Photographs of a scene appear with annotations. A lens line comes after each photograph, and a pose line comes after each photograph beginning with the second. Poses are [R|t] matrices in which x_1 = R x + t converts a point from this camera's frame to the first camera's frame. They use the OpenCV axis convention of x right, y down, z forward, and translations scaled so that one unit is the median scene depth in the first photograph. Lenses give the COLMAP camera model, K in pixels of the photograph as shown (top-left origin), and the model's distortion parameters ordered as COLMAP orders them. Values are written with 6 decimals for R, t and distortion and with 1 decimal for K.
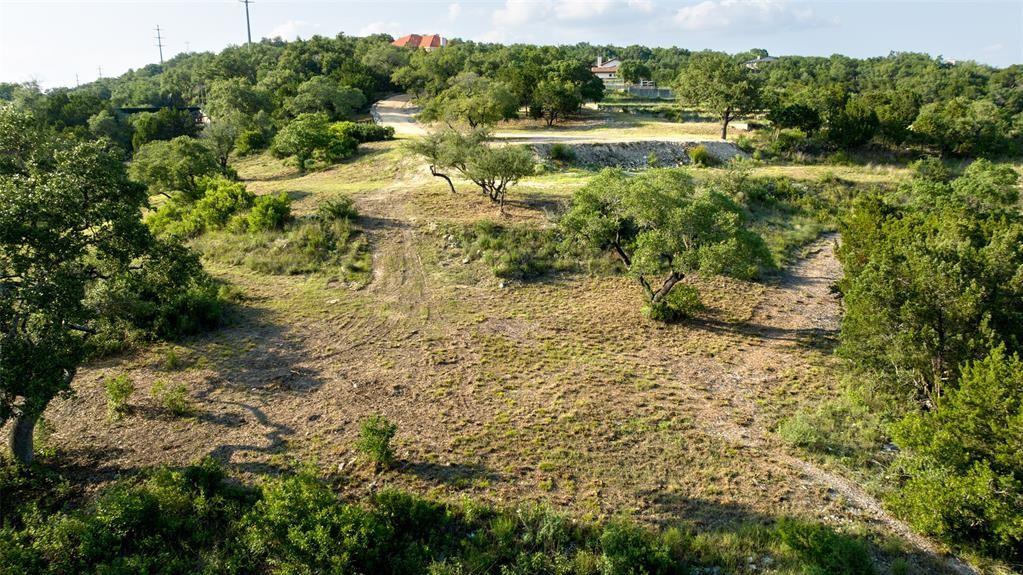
lens RADIAL K [[721.0, 0, 509.6], [0, 721.0, 289.4], [0, 0, 1]] dist [-0.029435, 0.027407]
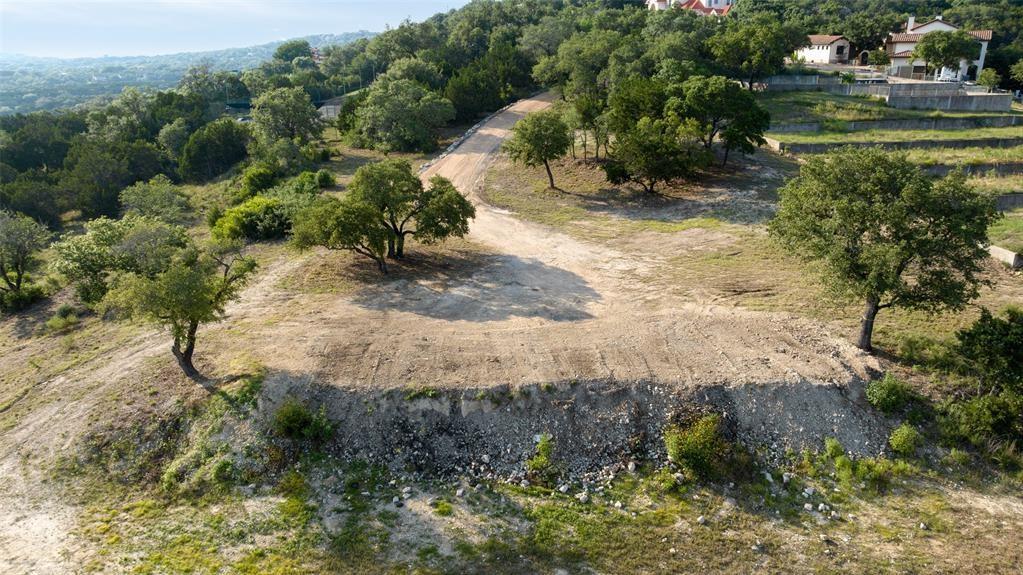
lens RADIAL K [[721.0, 0, 510.2], [0, 721.0, 287.4], [0, 0, 1]] dist [-0.029435, 0.027407]
pose [[0.889582, 0.149115, -0.431751, 0.218810], [-0.108911, 0.987195, 0.116551, -0.202998], [0.443602, -0.056659, 0.894431, 0.400484]]
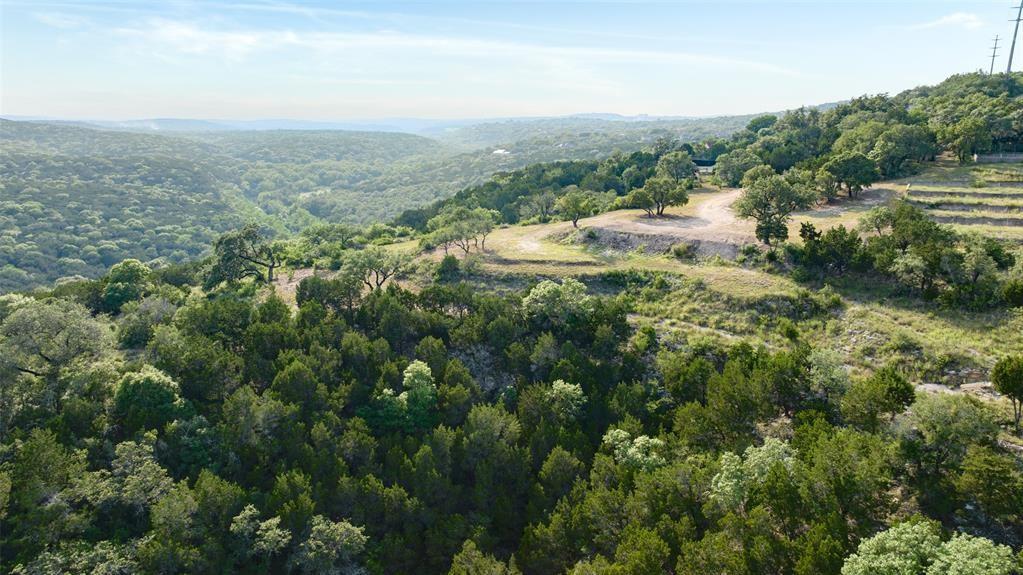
lens RADIAL K [[721.0, 0, 505.7], [0, 721.0, 282.3], [0, 0, 1]] dist [-0.029435, 0.027407]
pose [[0.381794, 0.212125, -0.899576, 0.962750], [-0.204188, 0.968615, 0.141744, -0.170196], [0.901410, 0.129566, 0.413125, 0.057681]]
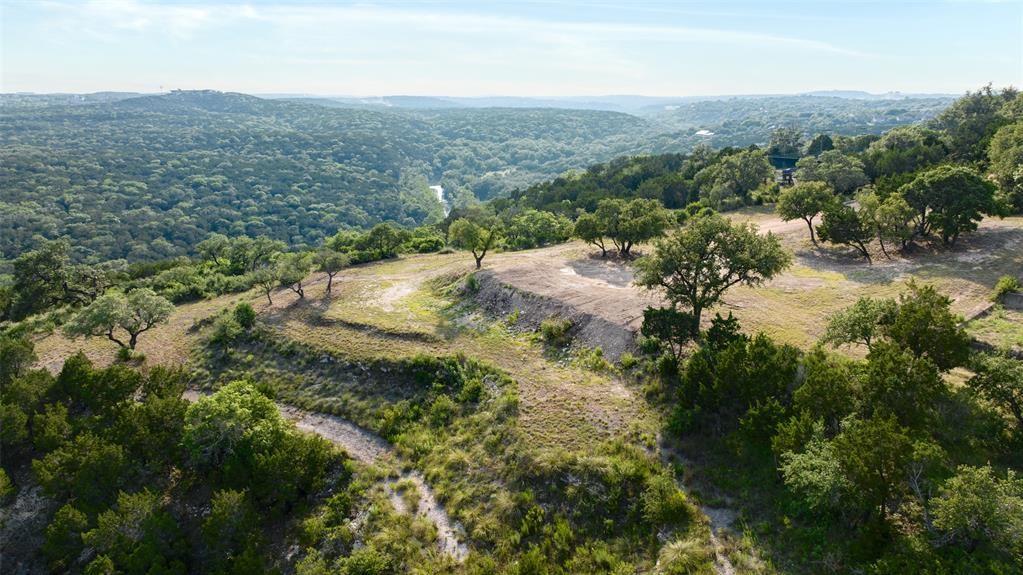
lens RADIAL K [[721.0, 0, 510.3], [0, 721.0, 283.8], [0, 0, 1]] dist [-0.029435, 0.027407]
pose [[0.090528, 0.258446, -0.961775, 0.727913], [-0.216287, 0.947792, 0.234330, -0.288662], [0.972124, 0.186806, 0.141700, 0.535588]]
